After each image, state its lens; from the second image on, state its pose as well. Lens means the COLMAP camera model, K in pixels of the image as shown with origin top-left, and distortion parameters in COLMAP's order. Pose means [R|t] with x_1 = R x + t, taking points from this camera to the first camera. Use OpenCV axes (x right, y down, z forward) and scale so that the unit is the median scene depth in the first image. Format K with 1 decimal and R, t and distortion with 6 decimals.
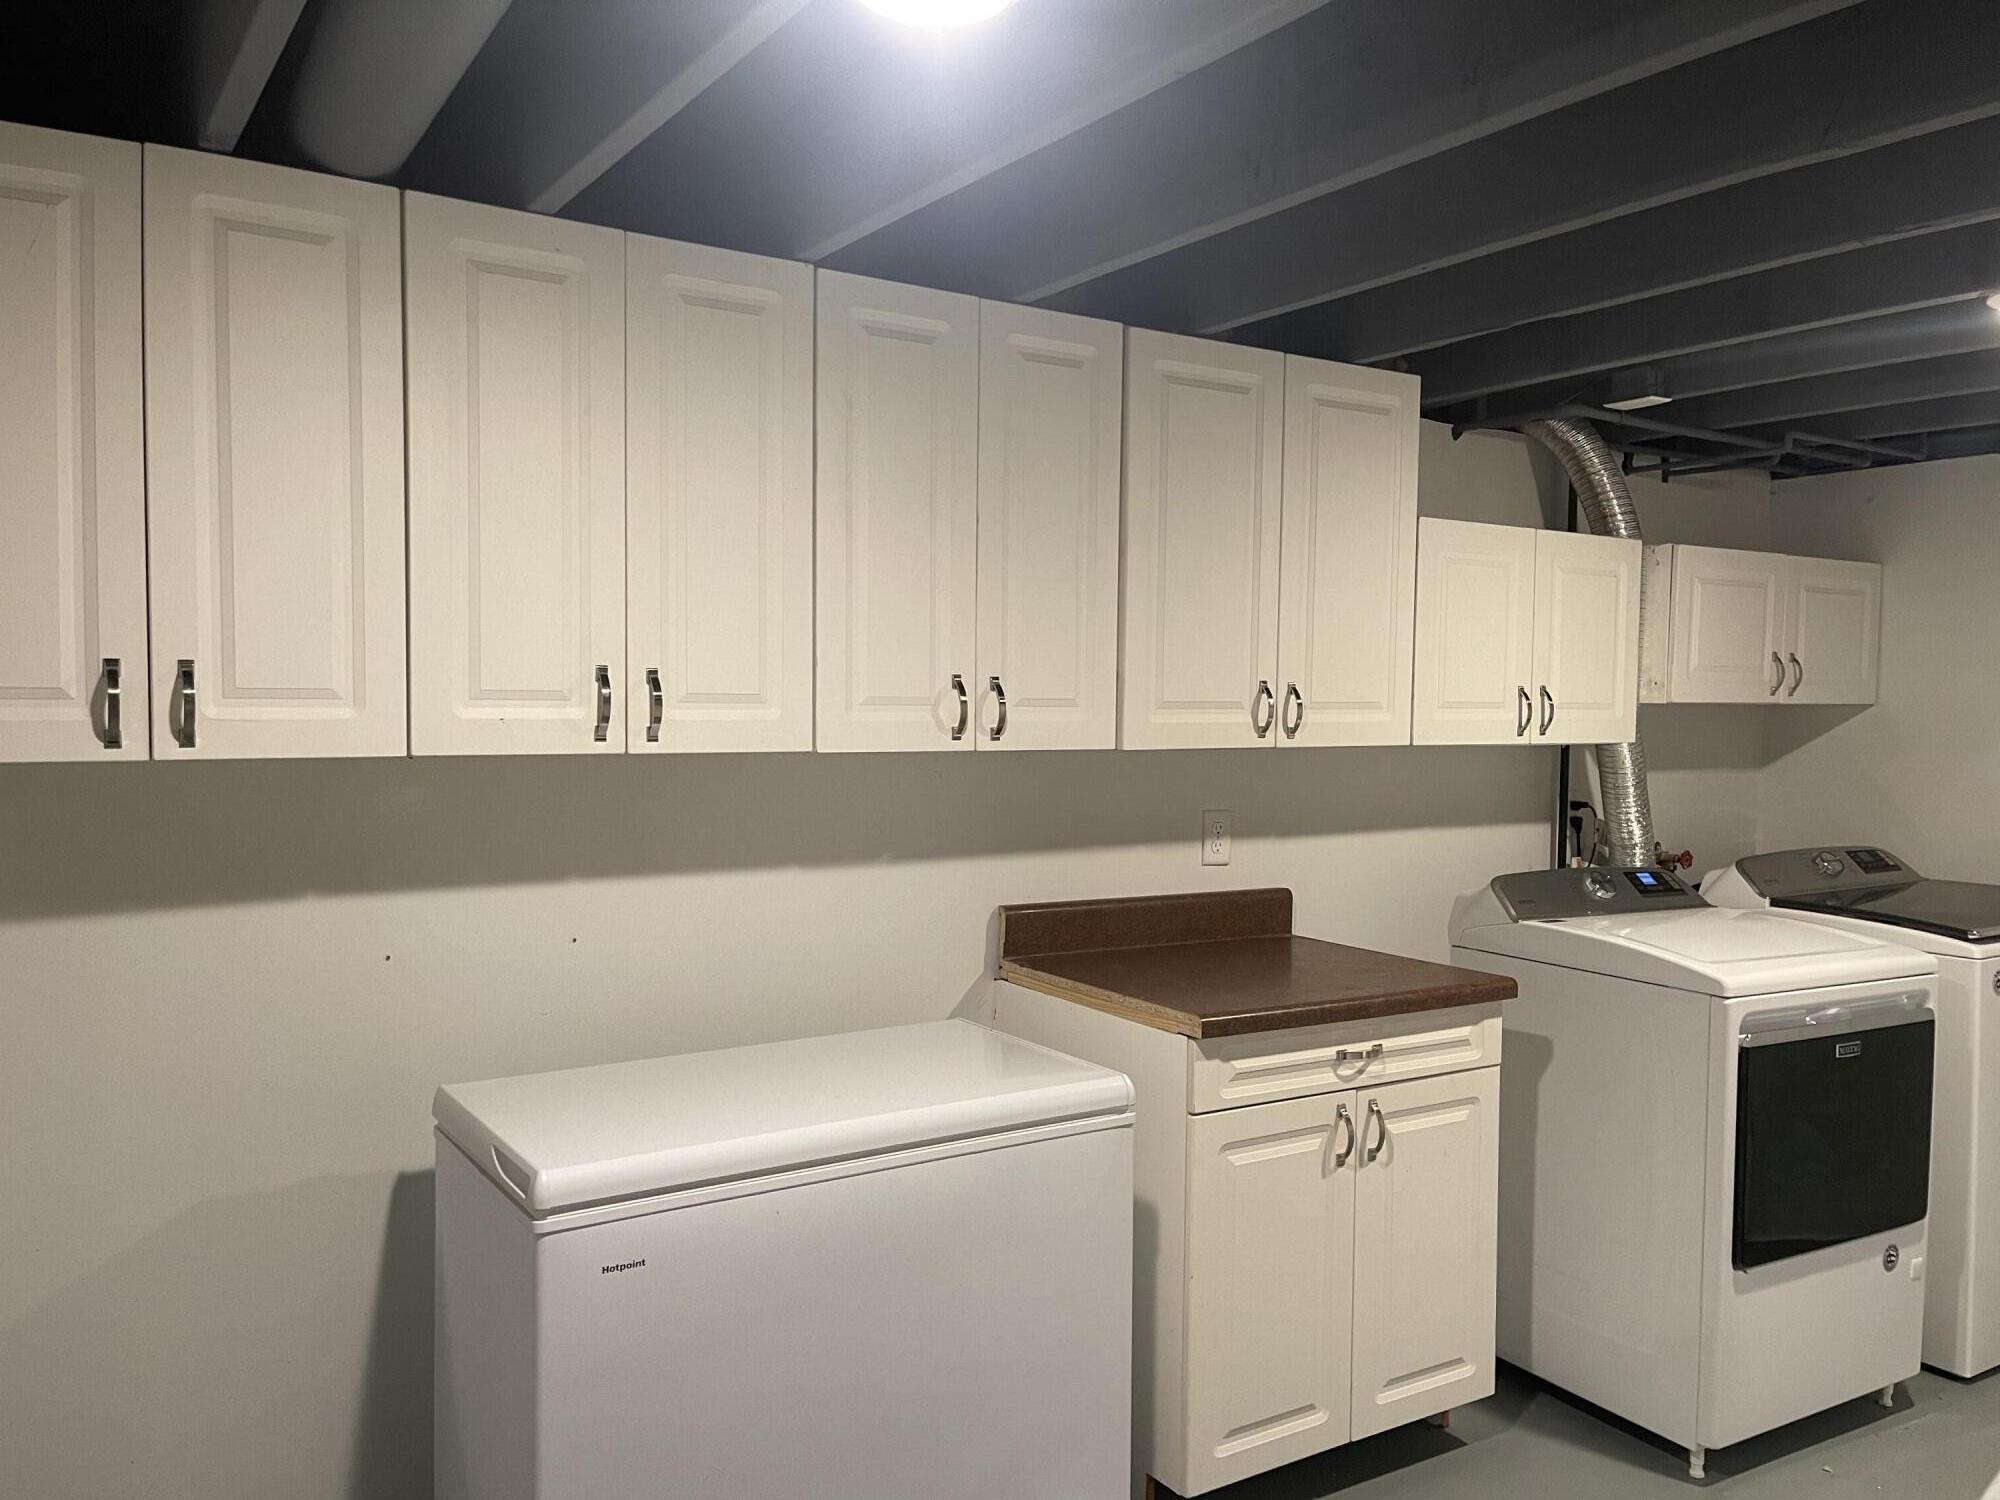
lens RADIAL K [[1538.0, 0, 1000.0], [0, 1538.0, 750.0], [0, 0, 1]] dist [0.085655, -0.102092]
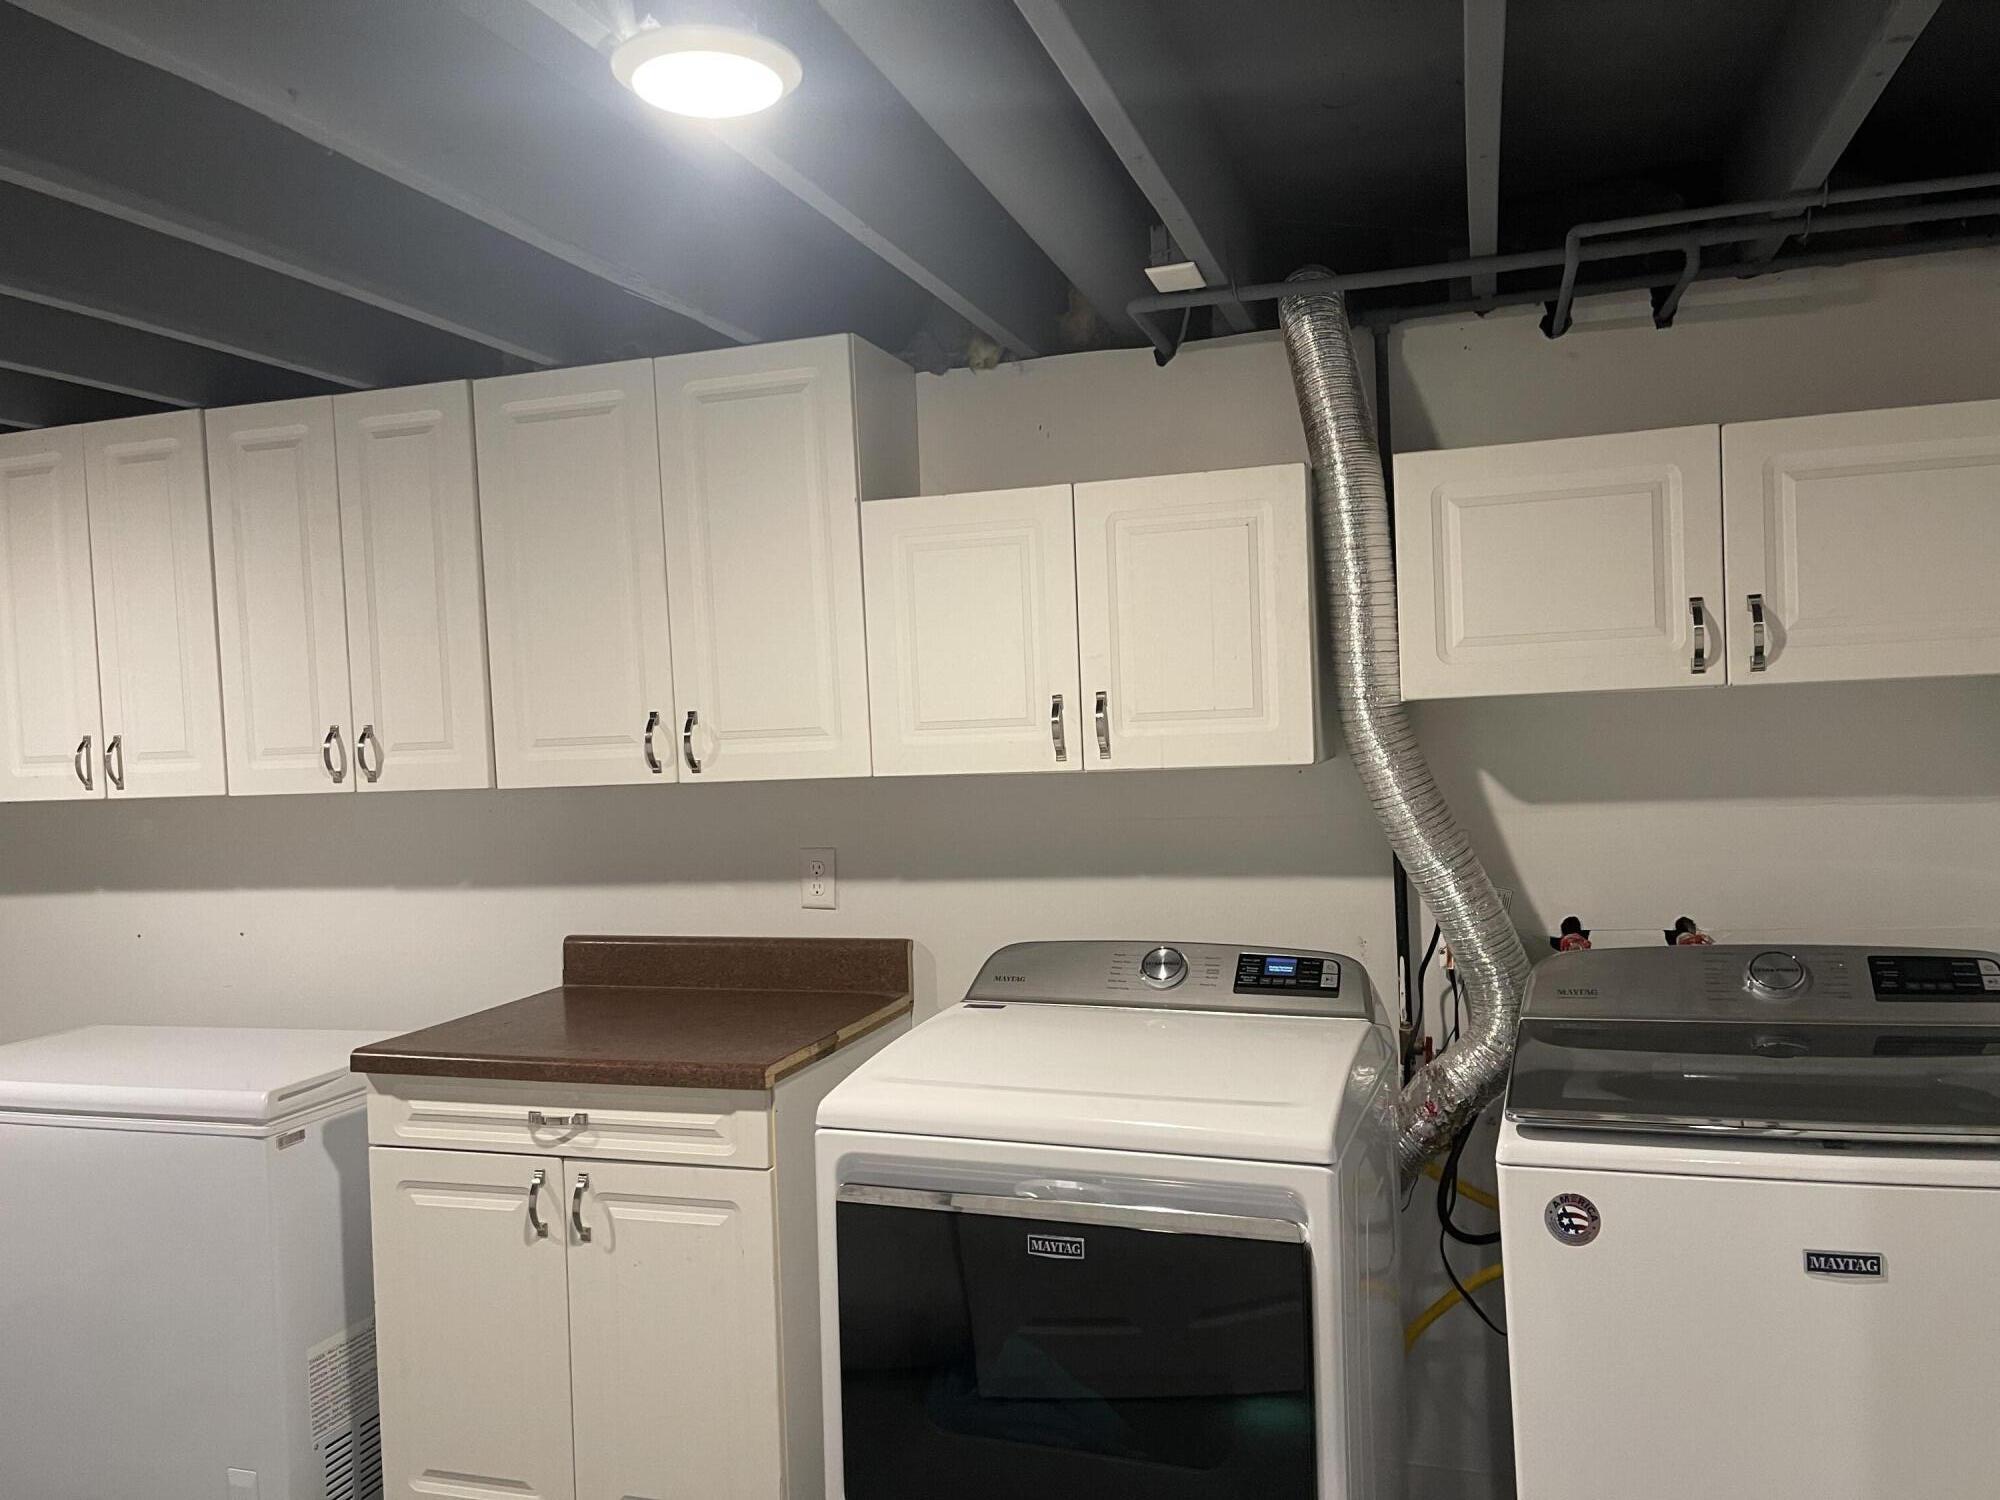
lens RADIAL K [[1528.9, 0, 1000.0], [0, 1528.9, 750.0], [0, 0, 1]] dist [0.054114, -0.001969]
pose [[0.623210, -0.018582, -0.781834, 1.106932], [0.021179, 0.999752, -0.006879, -0.012109], [0.781768, -0.012271, 0.623449, 0.629807]]
